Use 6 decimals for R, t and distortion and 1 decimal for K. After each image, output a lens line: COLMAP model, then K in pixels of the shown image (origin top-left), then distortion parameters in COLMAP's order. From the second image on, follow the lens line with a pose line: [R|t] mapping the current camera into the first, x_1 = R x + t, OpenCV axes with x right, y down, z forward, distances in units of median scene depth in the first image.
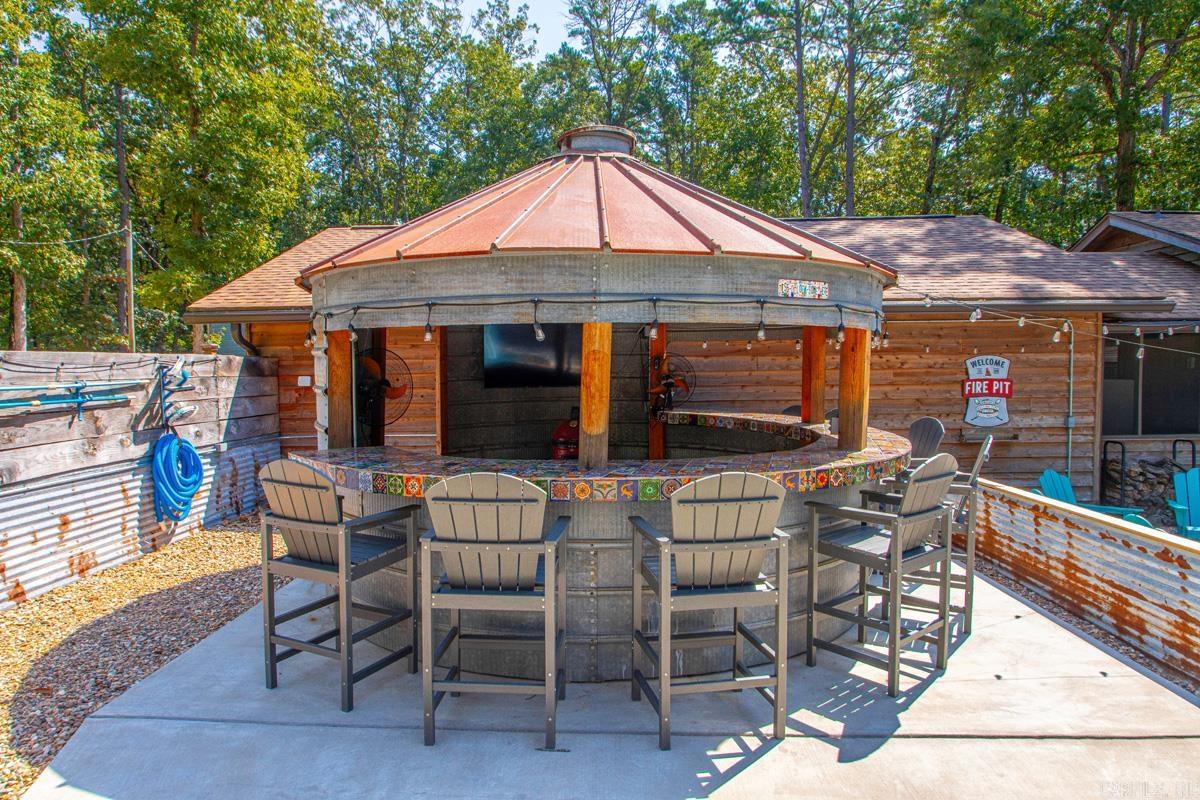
lens RADIAL K [[728.1, 0, 593.4], [0, 728.1, 410.7], [0, 0, 1]] dist [-0.026111, 0.000029]
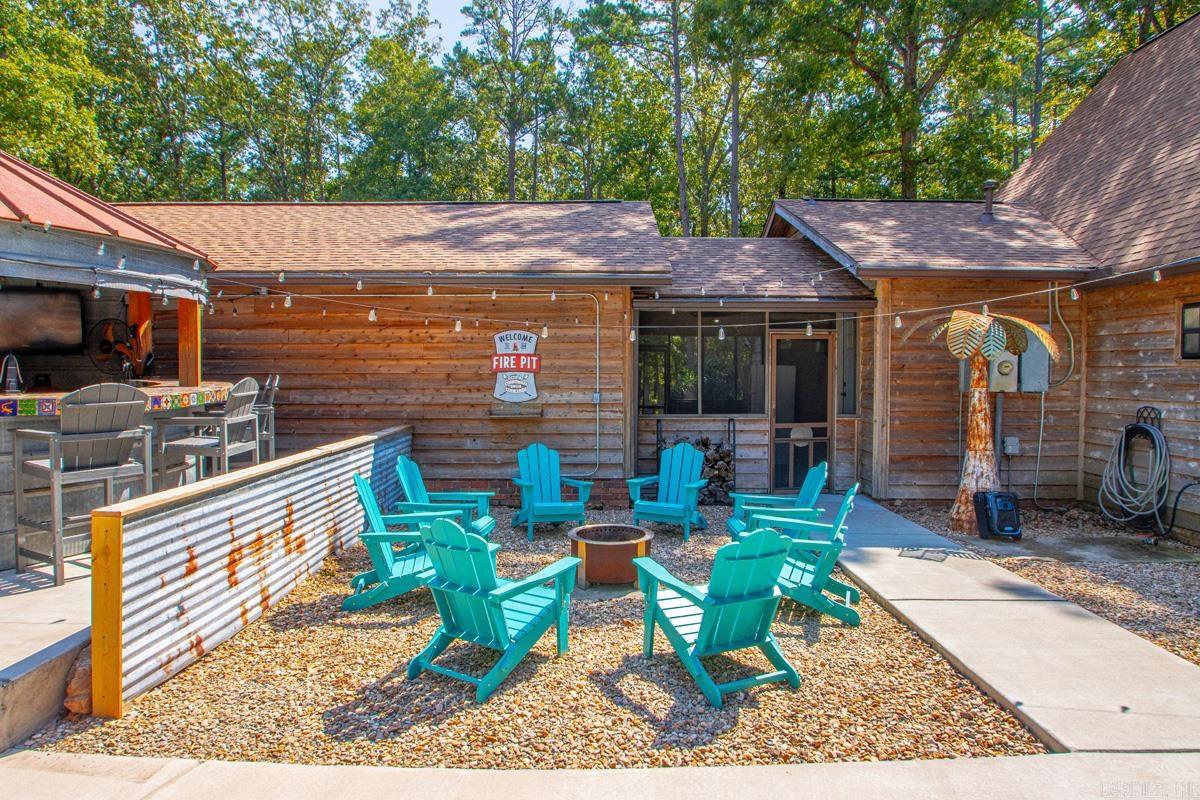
lens RADIAL K [[728.1, 0, 603.7], [0, 728.1, 395.9], [0, 0, 1]] dist [-0.026111, 0.000029]
pose [[0.999124, 0.010907, 0.040393, 0.620395], [-0.009880, 0.999625, -0.025525, 0.037407], [-0.040656, 0.025104, 0.998858, -0.000759]]
